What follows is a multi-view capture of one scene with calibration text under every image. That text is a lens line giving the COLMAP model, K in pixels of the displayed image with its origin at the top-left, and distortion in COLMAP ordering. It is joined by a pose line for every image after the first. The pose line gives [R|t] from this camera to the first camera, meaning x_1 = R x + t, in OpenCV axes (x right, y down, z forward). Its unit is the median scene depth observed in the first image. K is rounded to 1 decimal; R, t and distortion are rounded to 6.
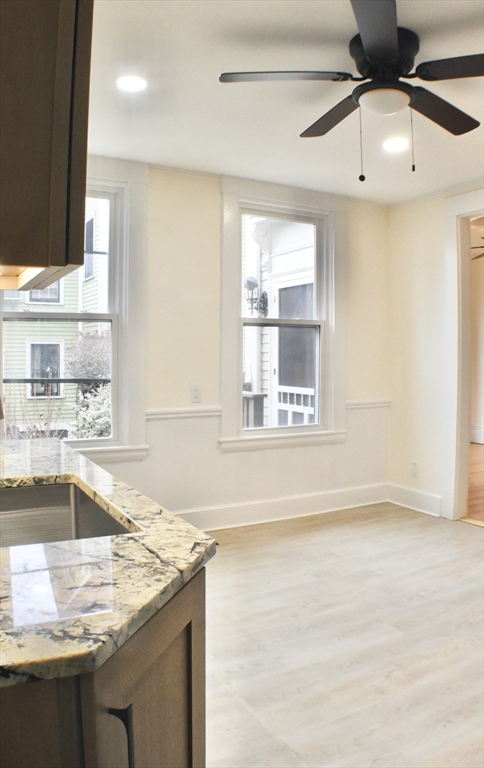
lens RADIAL K [[569.5, 0, 221.6], [0, 569.5, 368.0], [0, 0, 1]] dist [-0.146323, 0.006132]
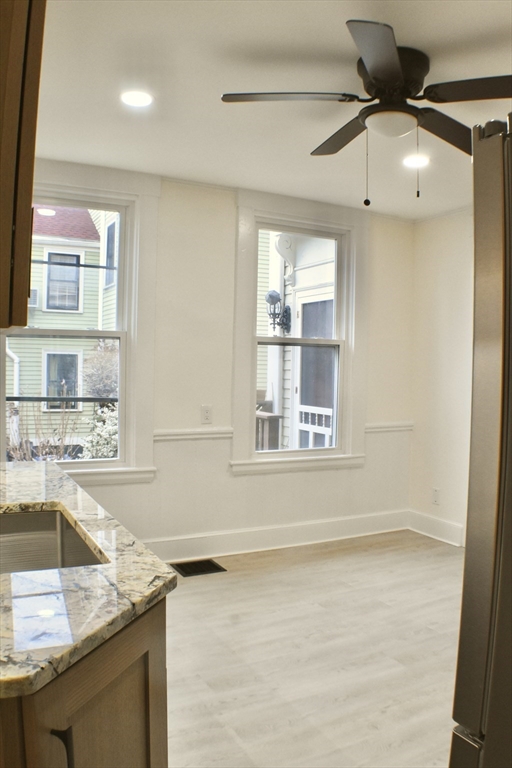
lens RADIAL K [[603.5, 0, 256.0], [0, 603.5, 384.0], [0, 0, 1]] dist [-0.140569, 0.001764]
pose [[0.999813, 0.018399, 0.005990, 0.027442], [-0.018430, 0.999817, 0.005051, -0.011714], [-0.005896, -0.005161, 0.999969, -0.021134]]
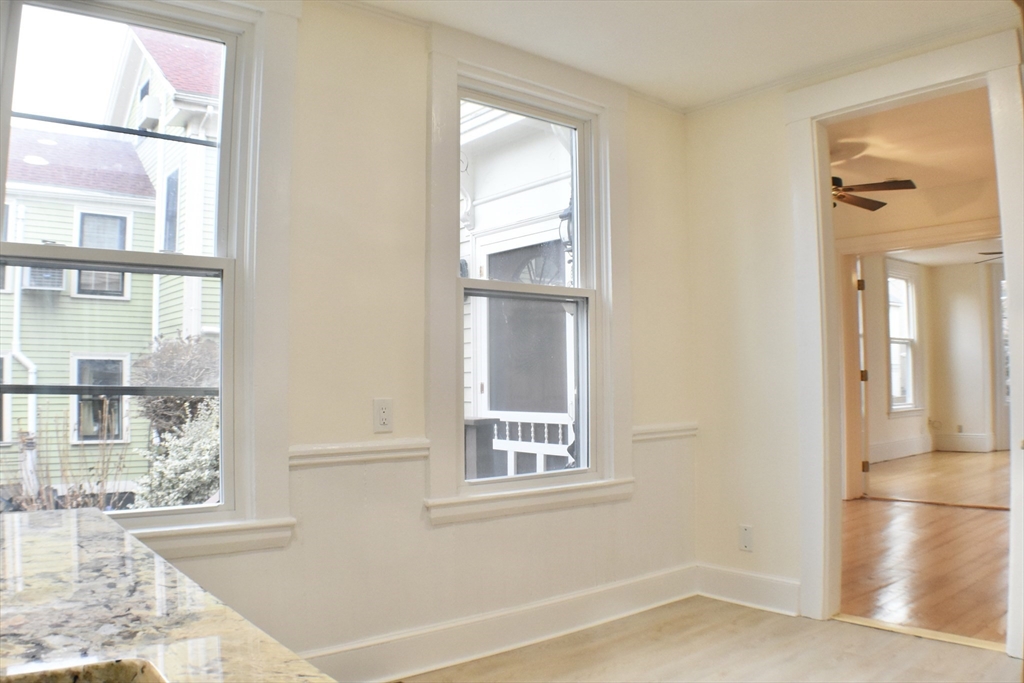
lens RADIAL K [[786.7, 0, 512.0], [0, 786.7, 341.5], [0, 0, 1]] dist [-0.186256, 0.052694]
pose [[0.980582, -0.001514, 0.196104, -0.060369], [0.016257, 0.997156, -0.073592, 0.027289], [-0.195434, 0.075351, 0.977818, 0.229532]]
